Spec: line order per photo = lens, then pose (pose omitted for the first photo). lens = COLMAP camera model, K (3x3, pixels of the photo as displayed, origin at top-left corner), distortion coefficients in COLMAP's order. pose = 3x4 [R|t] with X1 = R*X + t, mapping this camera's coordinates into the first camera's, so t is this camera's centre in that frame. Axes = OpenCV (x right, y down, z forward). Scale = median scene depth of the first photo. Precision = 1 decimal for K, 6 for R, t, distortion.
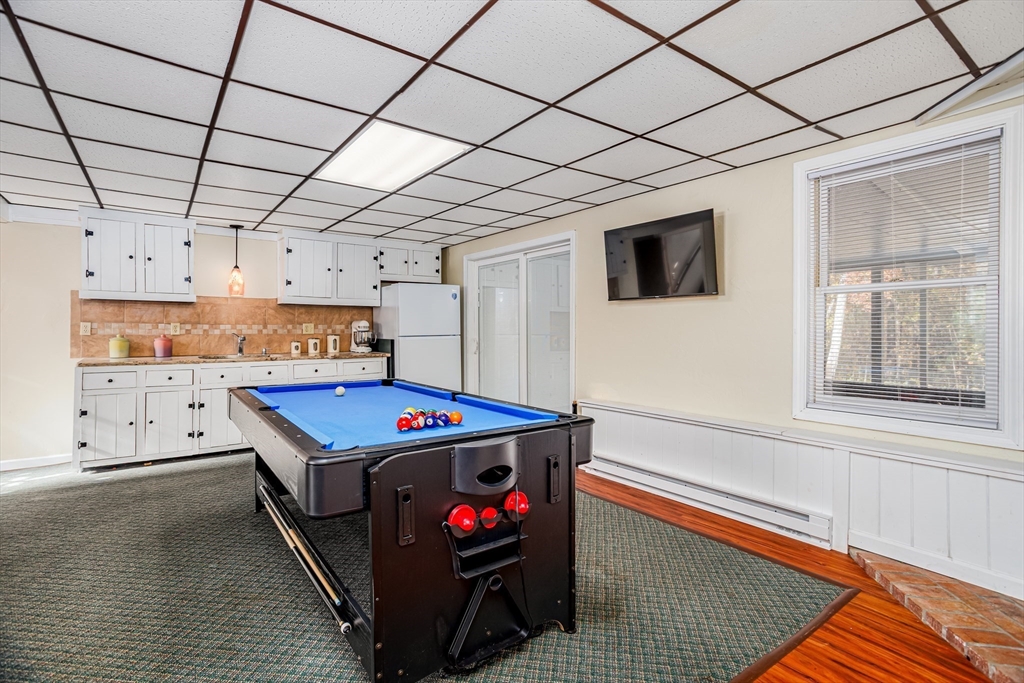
lens RADIAL K [[495.5, 0, 513.4], [0, 495.5, 335.1], [0, 0, 1]] dist [-0.015589, 0.000514]
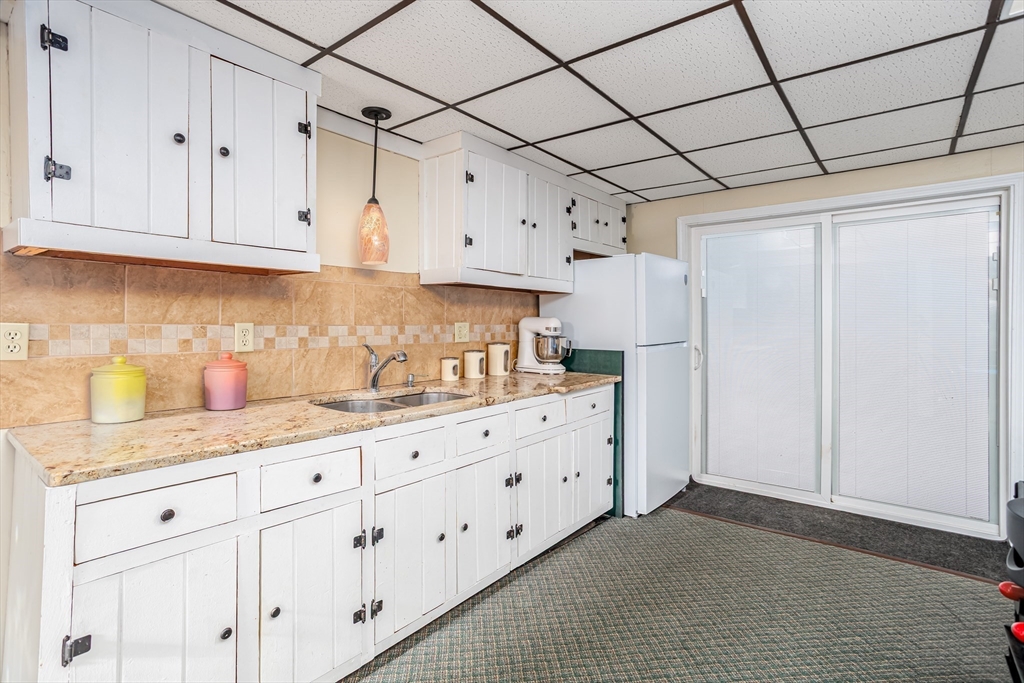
lens RADIAL K [[495.5, 0, 512.6], [0, 495.5, 325.9], [0, 0, 1]] dist [-0.015589, 0.000514]
pose [[0.963027, 0.001972, 0.269399, -0.541989], [-0.000993, 0.999992, -0.003770, -0.019294], [-0.269405, 0.003363, 0.963021, 0.502398]]
